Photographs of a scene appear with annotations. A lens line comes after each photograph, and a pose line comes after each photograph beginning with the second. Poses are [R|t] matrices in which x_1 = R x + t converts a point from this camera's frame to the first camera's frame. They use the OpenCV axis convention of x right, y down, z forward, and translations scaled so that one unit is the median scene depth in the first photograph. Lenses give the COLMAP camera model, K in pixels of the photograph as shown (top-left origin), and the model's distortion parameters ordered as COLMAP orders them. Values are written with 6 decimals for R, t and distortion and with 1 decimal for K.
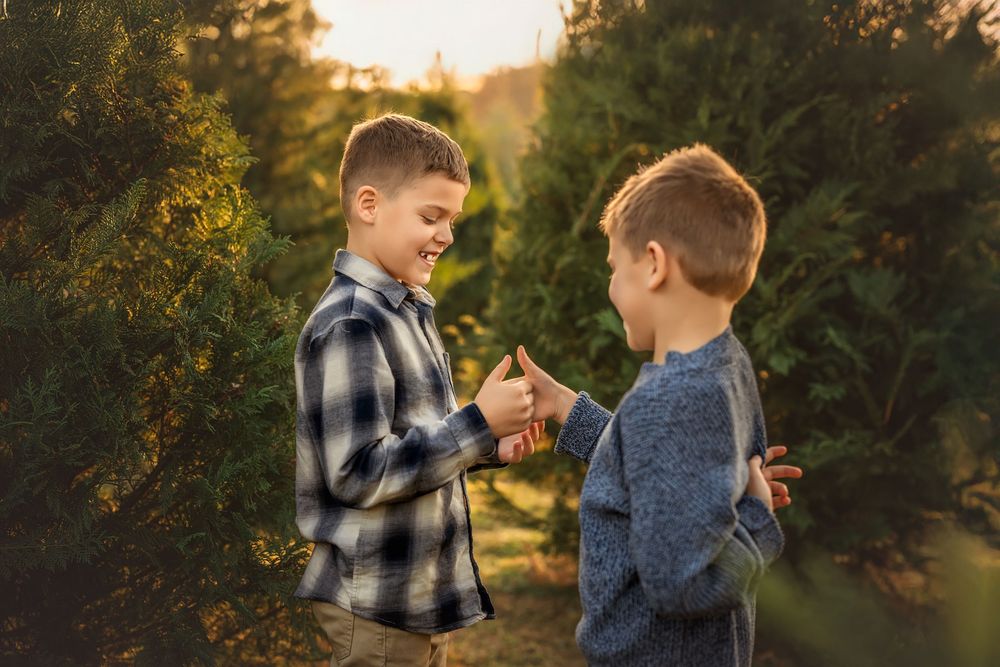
lens RADIAL K [[1398.6, 0, 500.0], [0, 1398.6, 333.5], [0, 0, 1]] dist [-0.015802, -0.010520]
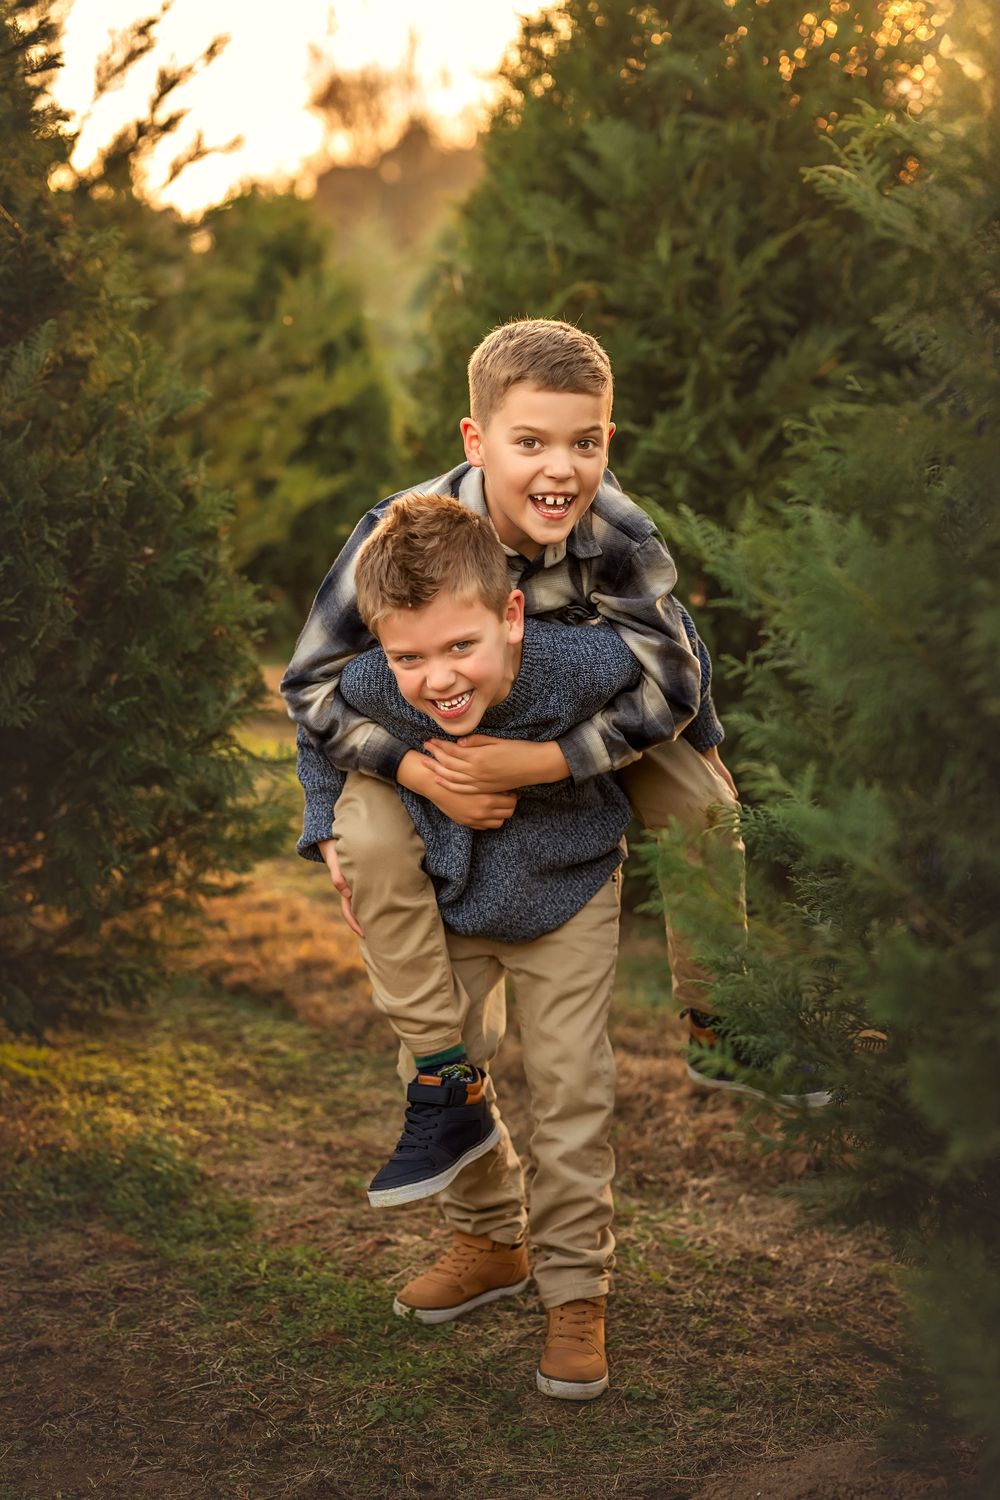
lens RADIAL K [[2200.7, 0, 496.3], [0, 2200.7, 781.4], [0, 0, 1]] dist [-0.014924, -0.042641]
pose [[0.998093, -0.024072, 0.056839, -0.032695], [0.019157, 0.996155, 0.085492, 0.043340], [-0.058678, -0.084240, 0.994716, -0.295381]]
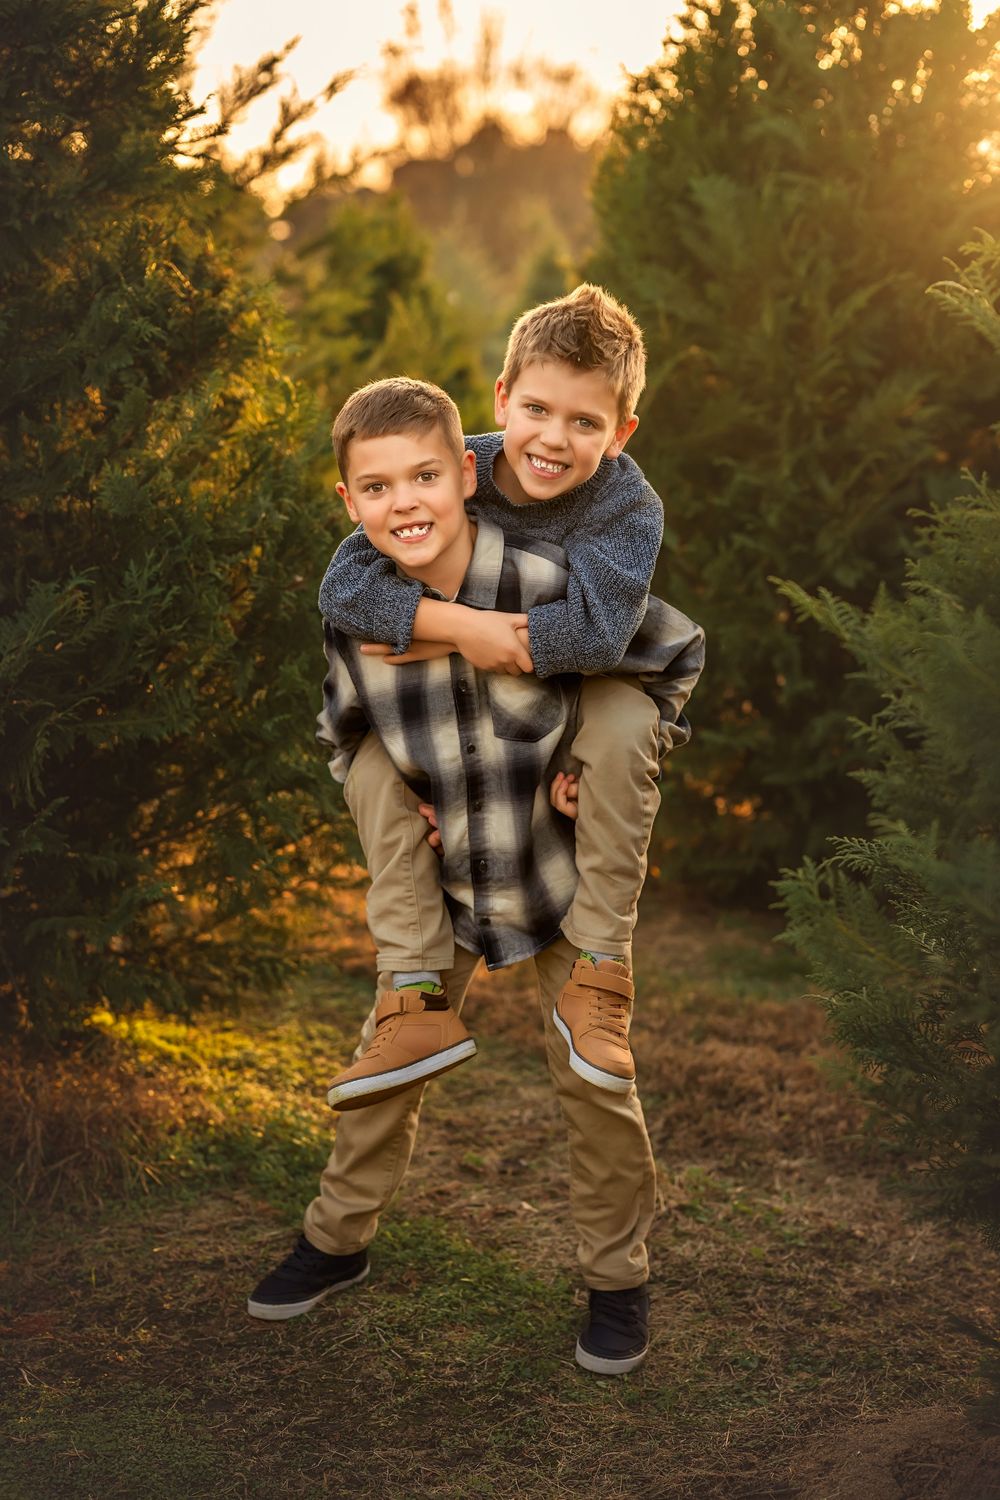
lens RADIAL K [[2097.9, 0, 558.4], [0, 2097.9, 750.6], [0, 0, 1]] dist [-0.015802, -0.010520]
pose [[0.998449, -0.005529, 0.055392, -0.058913], [0.000946, 0.996597, 0.082429, 0.021775], [-0.055659, -0.082249, 0.995056, -0.336202]]
